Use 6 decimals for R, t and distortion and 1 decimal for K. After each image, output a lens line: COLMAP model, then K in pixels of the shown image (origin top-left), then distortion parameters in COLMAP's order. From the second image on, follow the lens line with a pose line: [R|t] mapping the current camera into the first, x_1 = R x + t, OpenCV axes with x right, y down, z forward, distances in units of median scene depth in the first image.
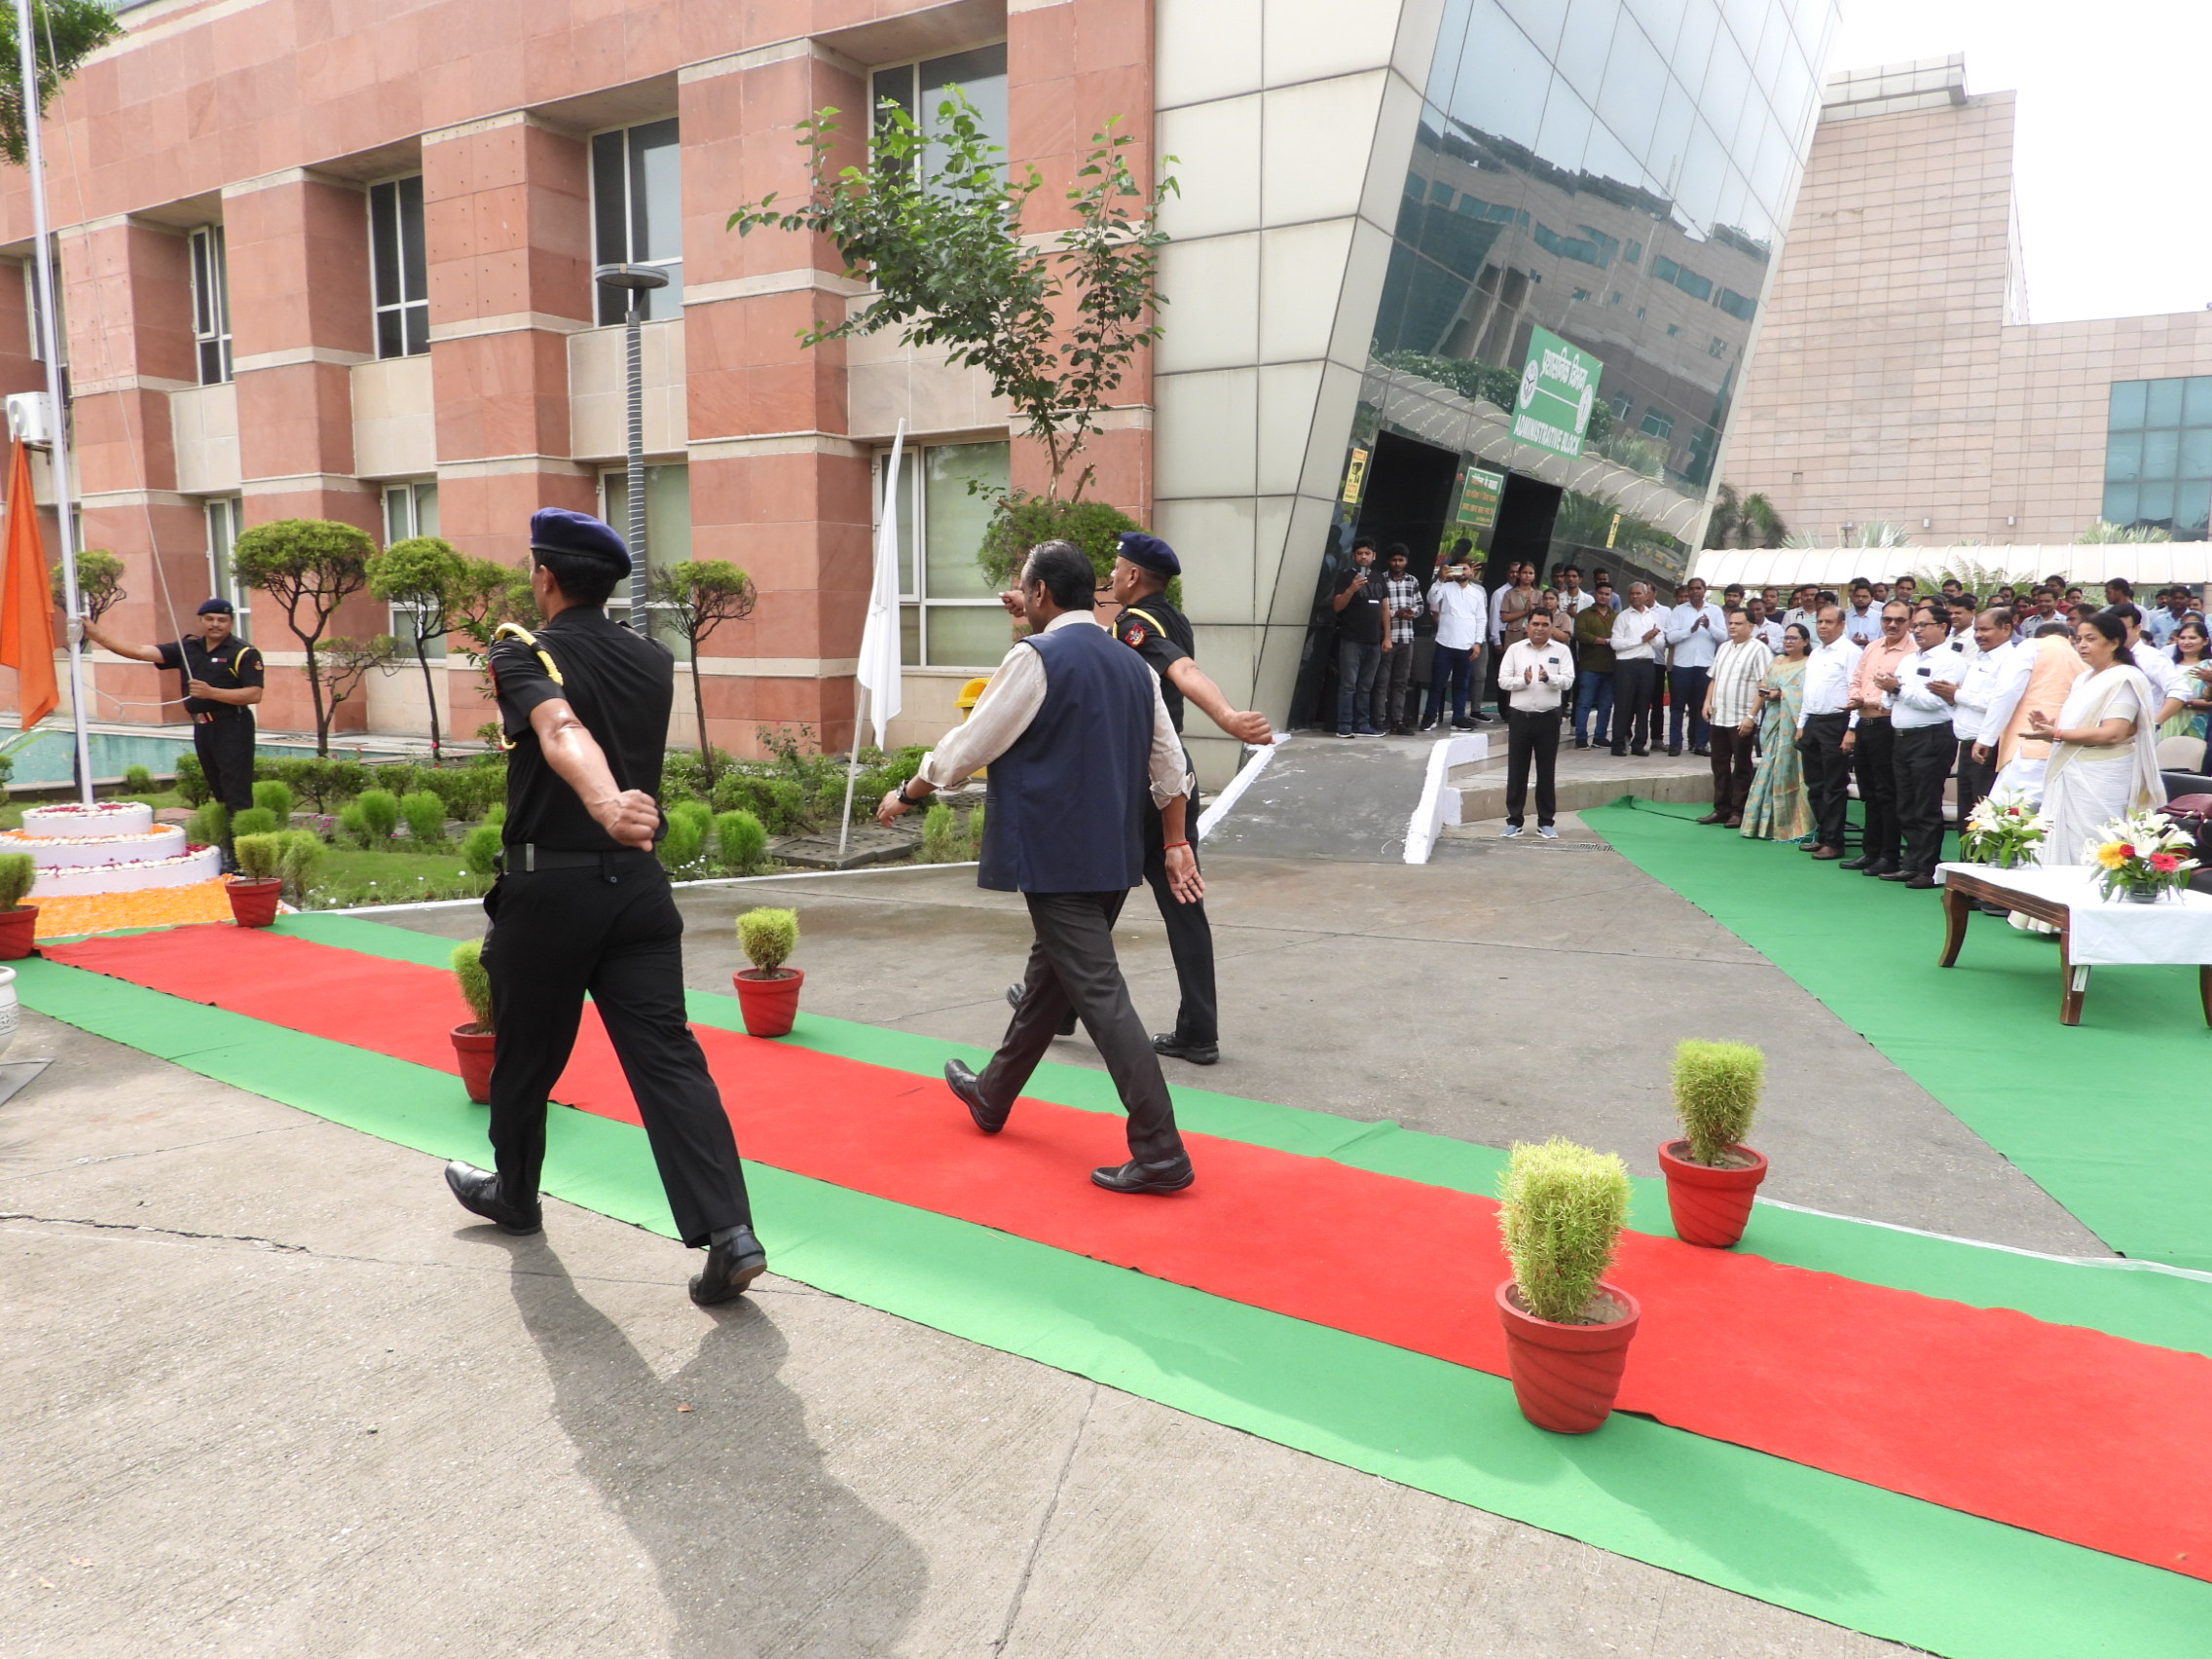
lens RADIAL K [[1581.1, 0, 1109.4], [0, 1581.1, 833.4], [0, 0, 1]] dist [-0.022466, 0.010316]
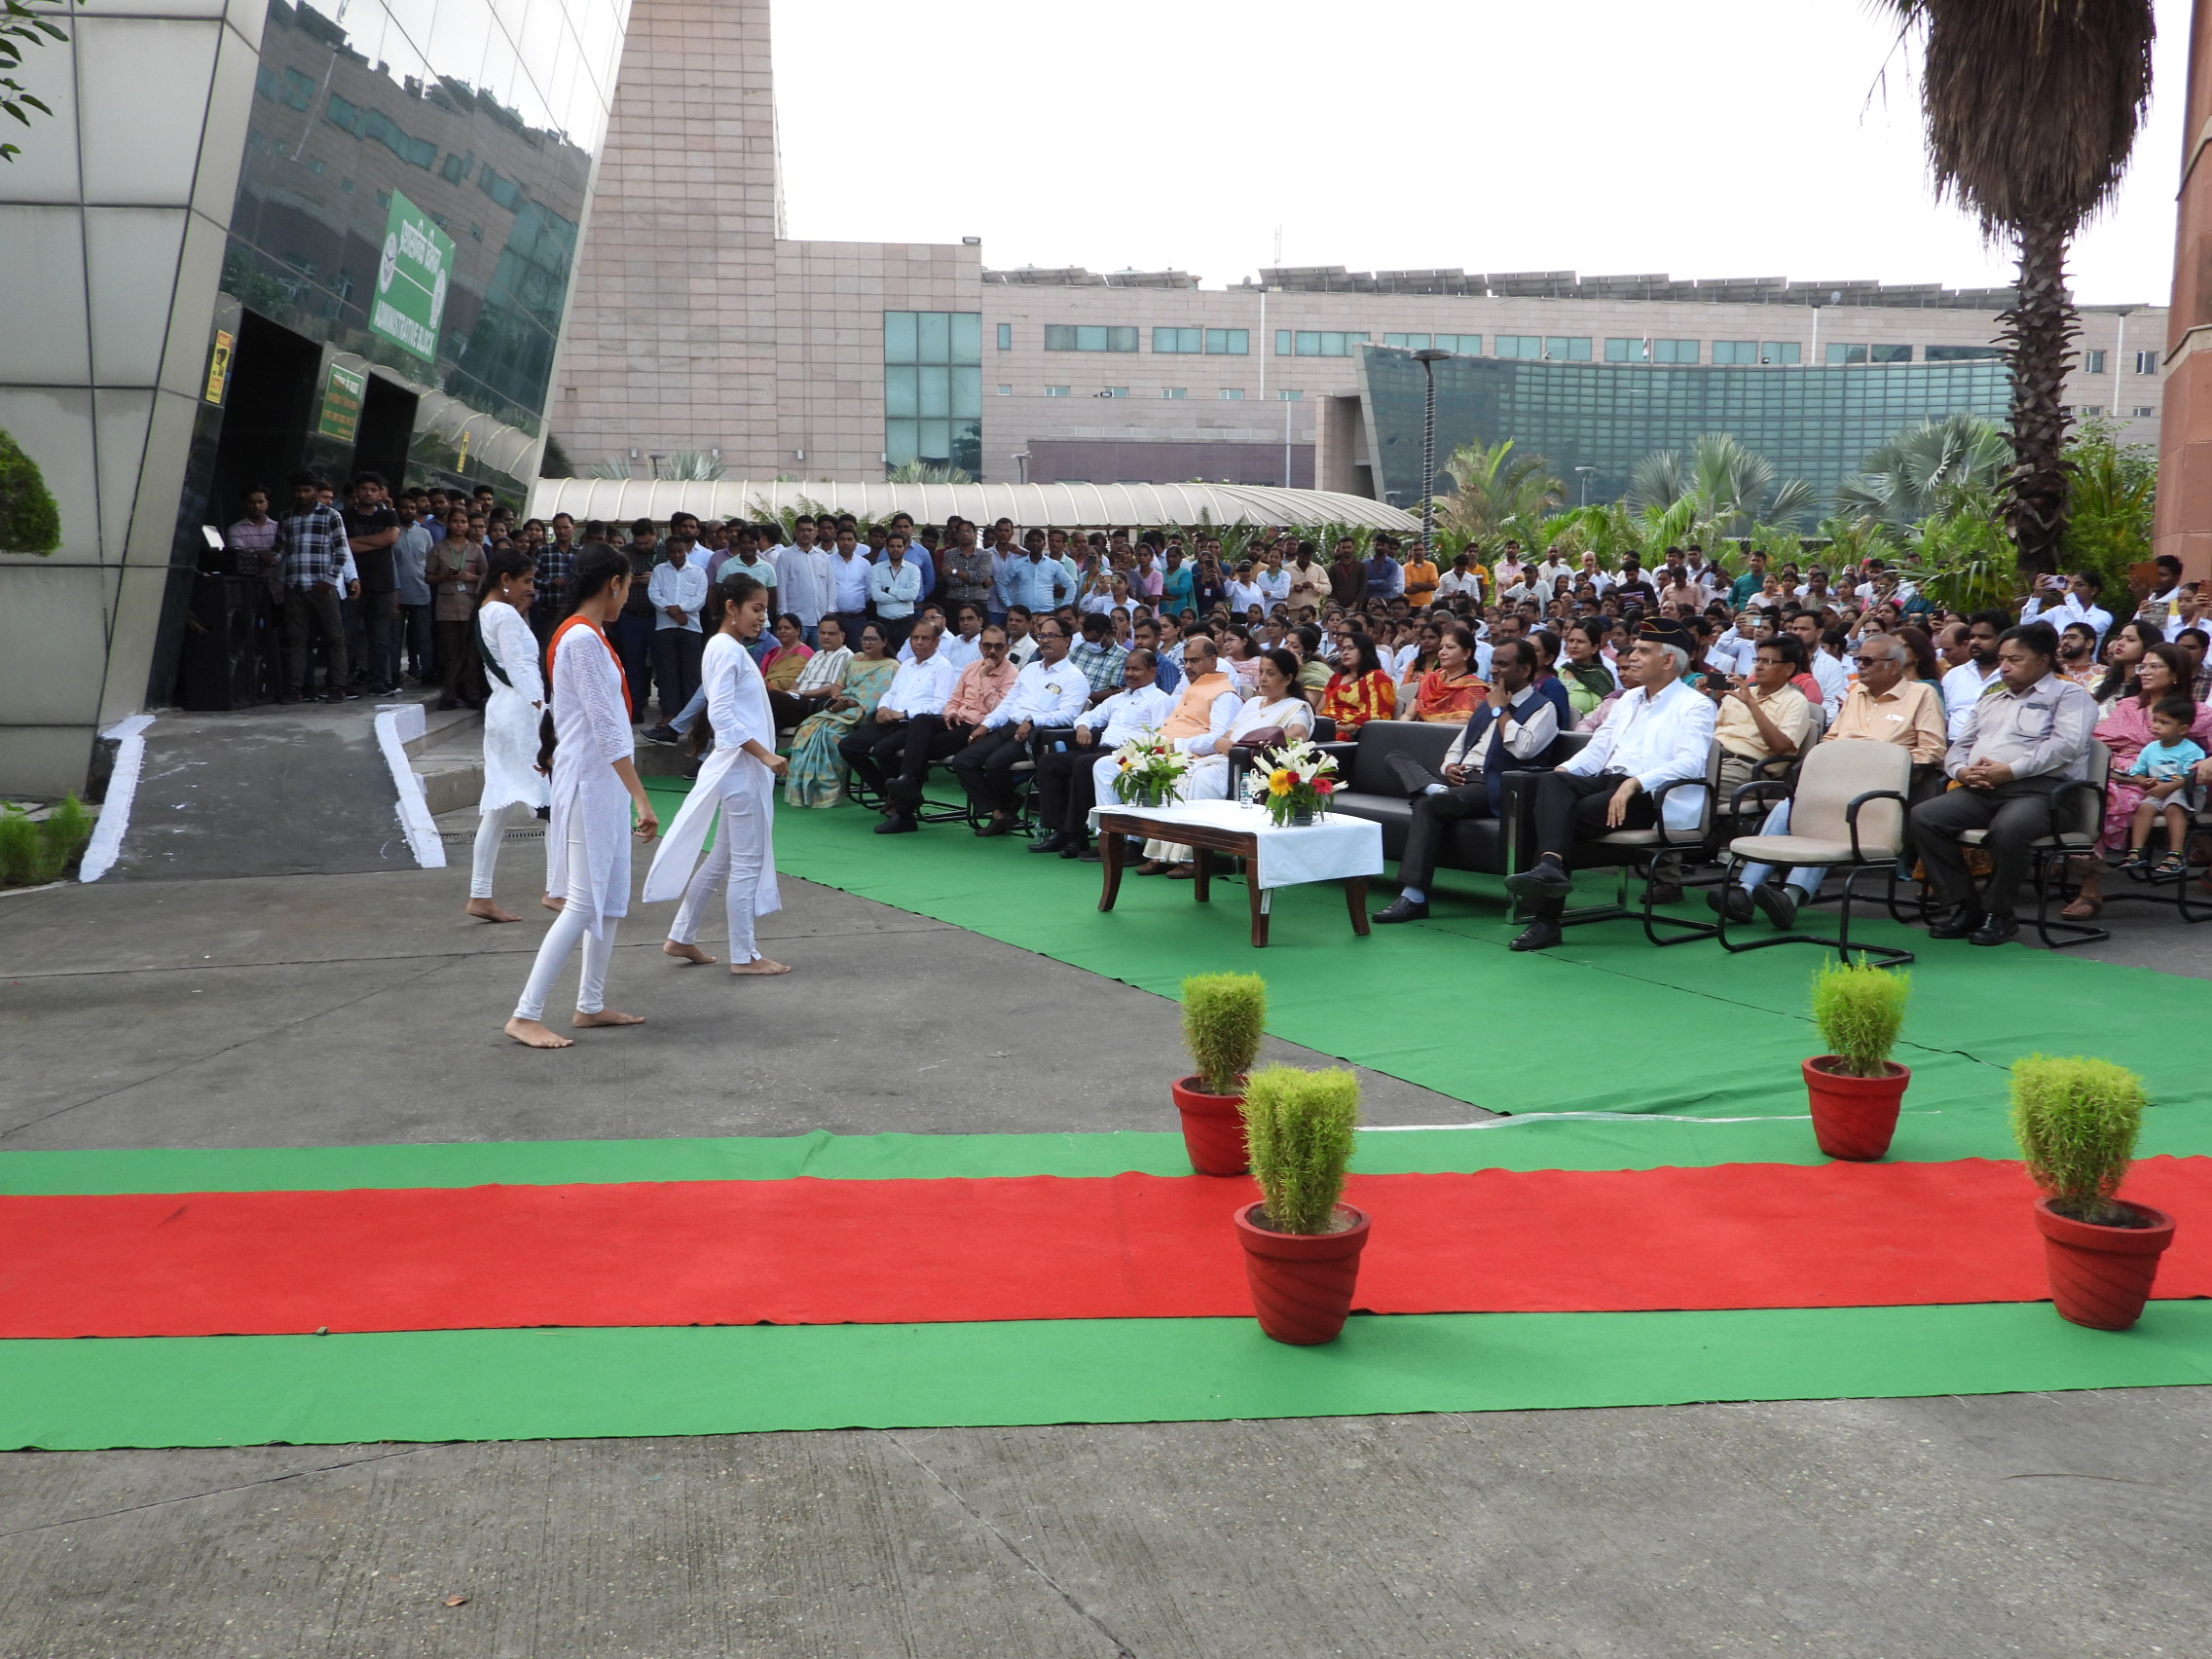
lens RADIAL K [[1977.5, 0, 1106.1], [0, 1977.5, 832.5], [0, 0, 1]] dist [-0.014919, 0.009209]
pose [[0.775052, -0.079819, 0.626836, -0.041251], [0.079172, 0.996439, 0.028991, -0.000102], [-0.626918, 0.027158, 0.778612, 0.004752]]
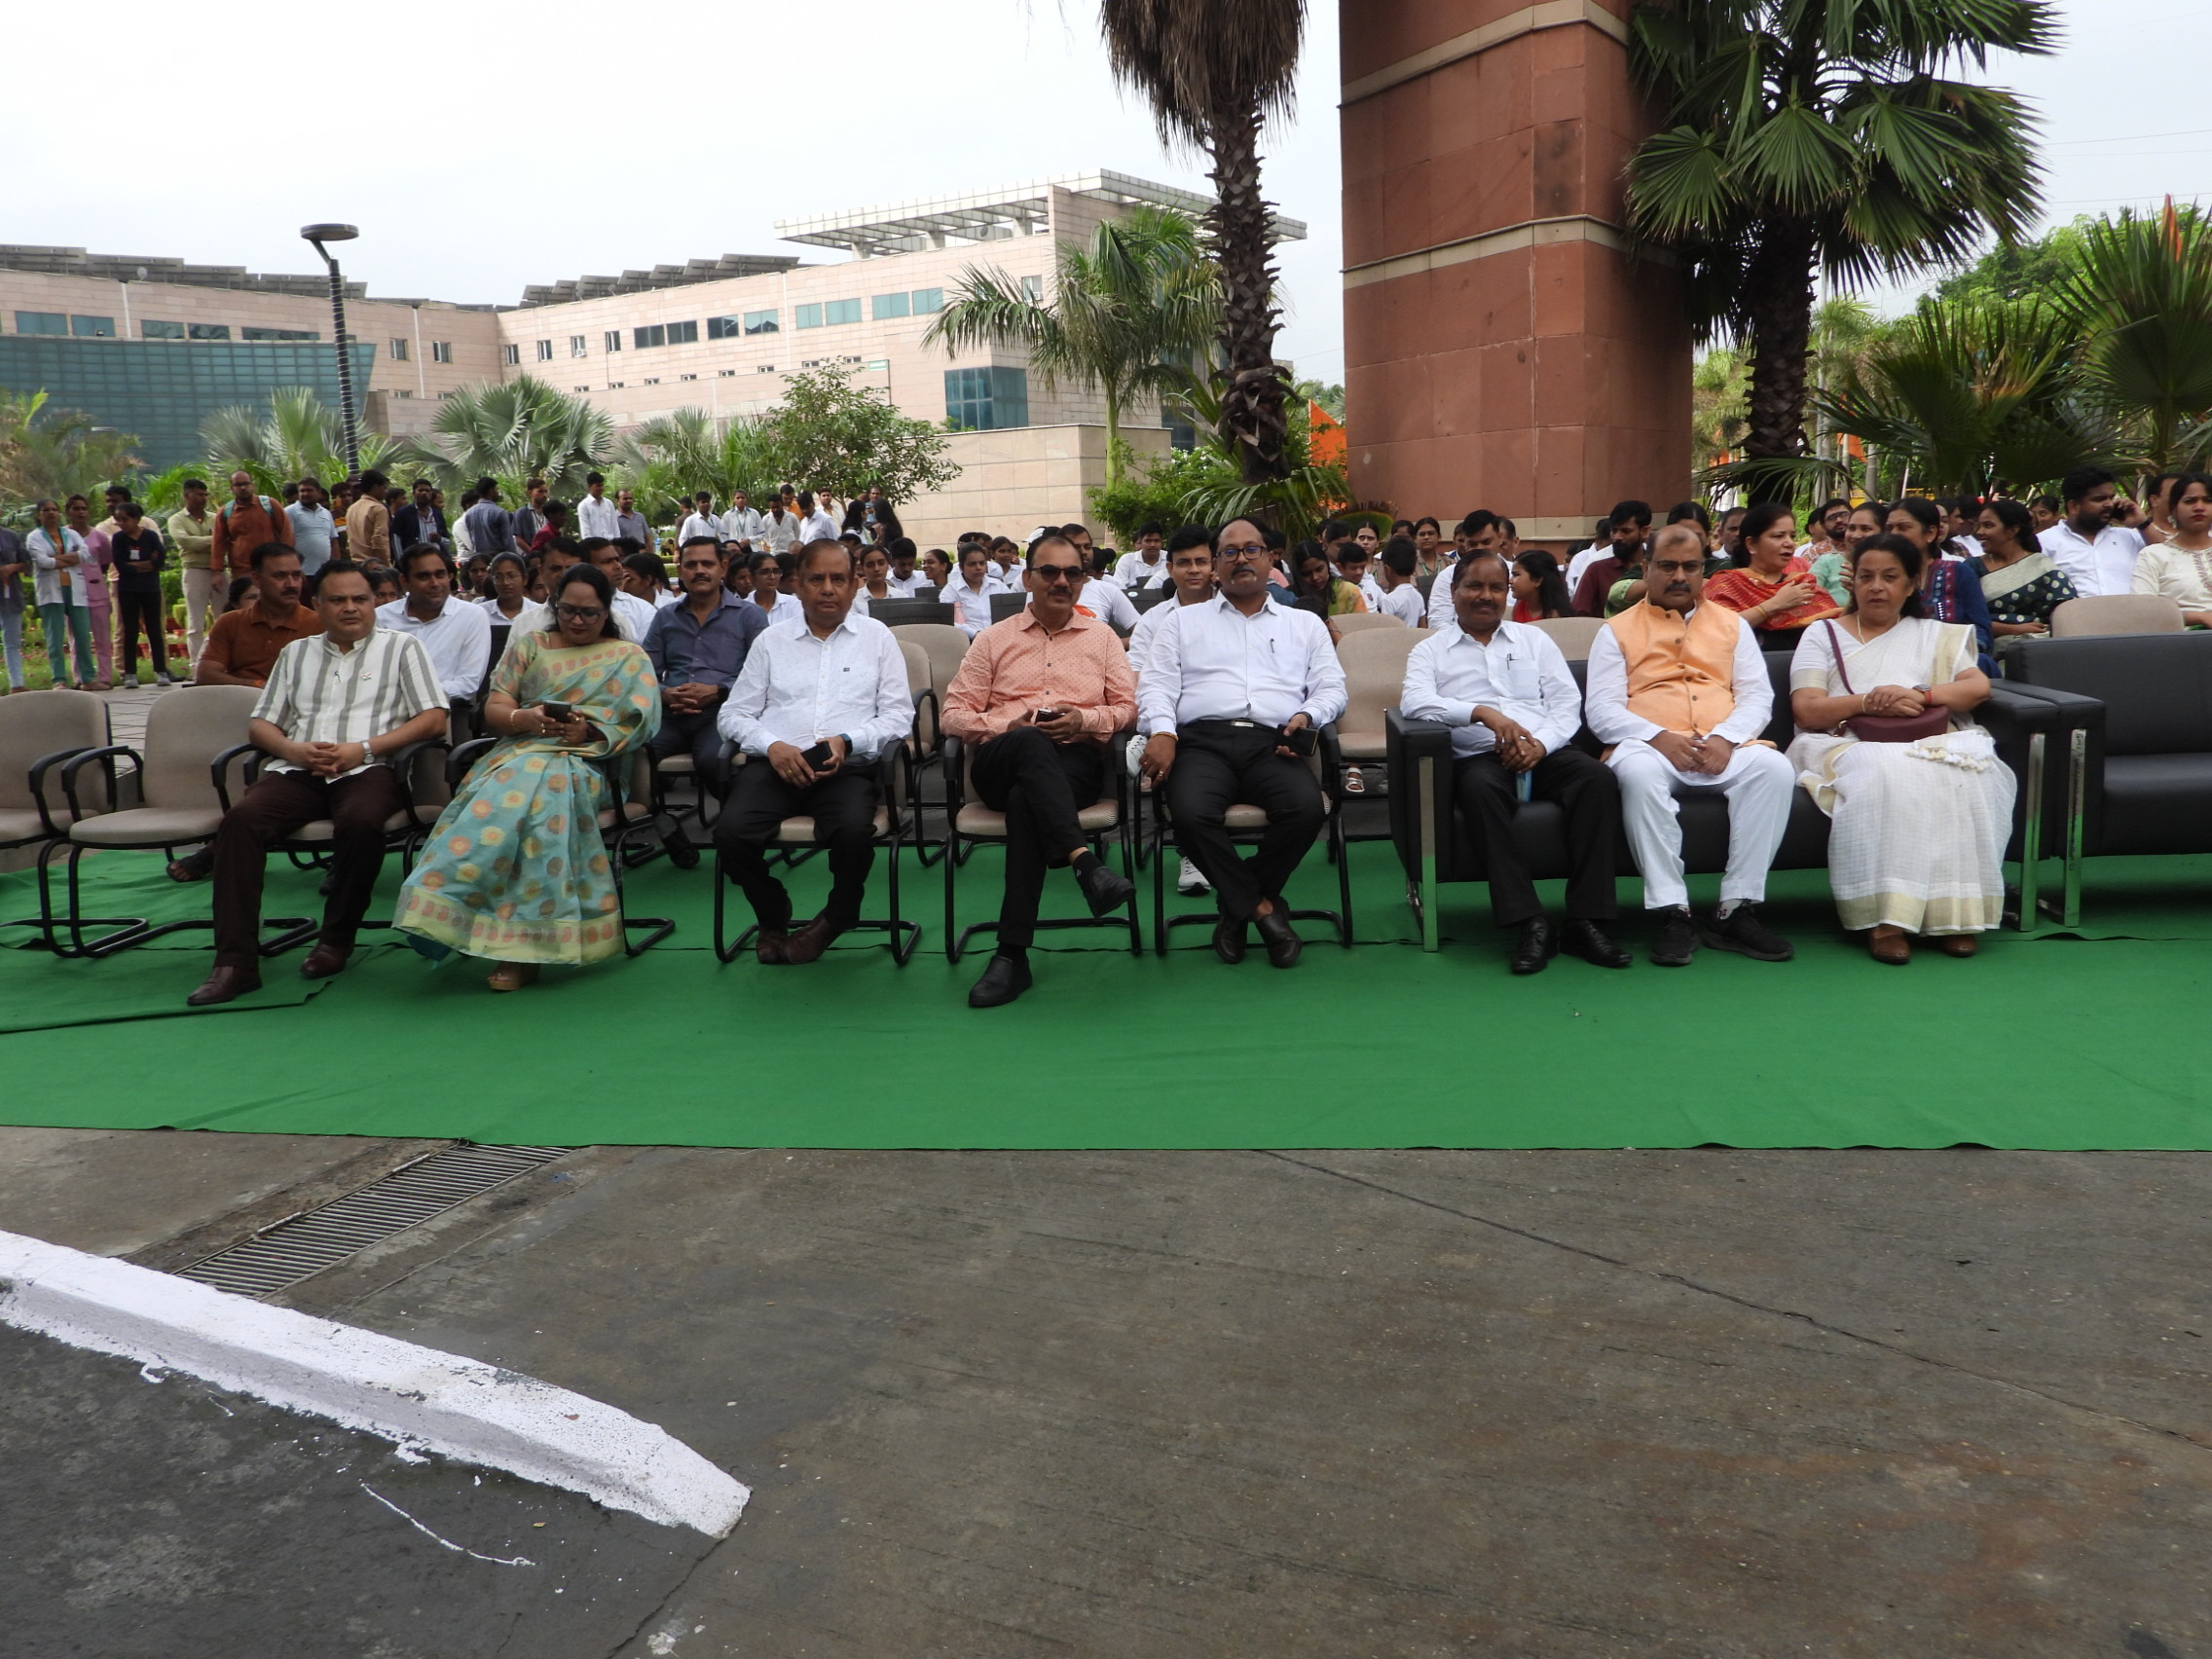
lens RADIAL K [[1823.0, 0, 1119.6], [0, 1823.0, 839.3], [0, 0, 1]] dist [-0.021514, 0.010269]
pose [[0.023466, -0.172115, 0.984797, -0.003890], [0.167460, 0.971827, 0.165858, -0.023462], [-0.985600, 0.161022, 0.051627, 0.231905]]
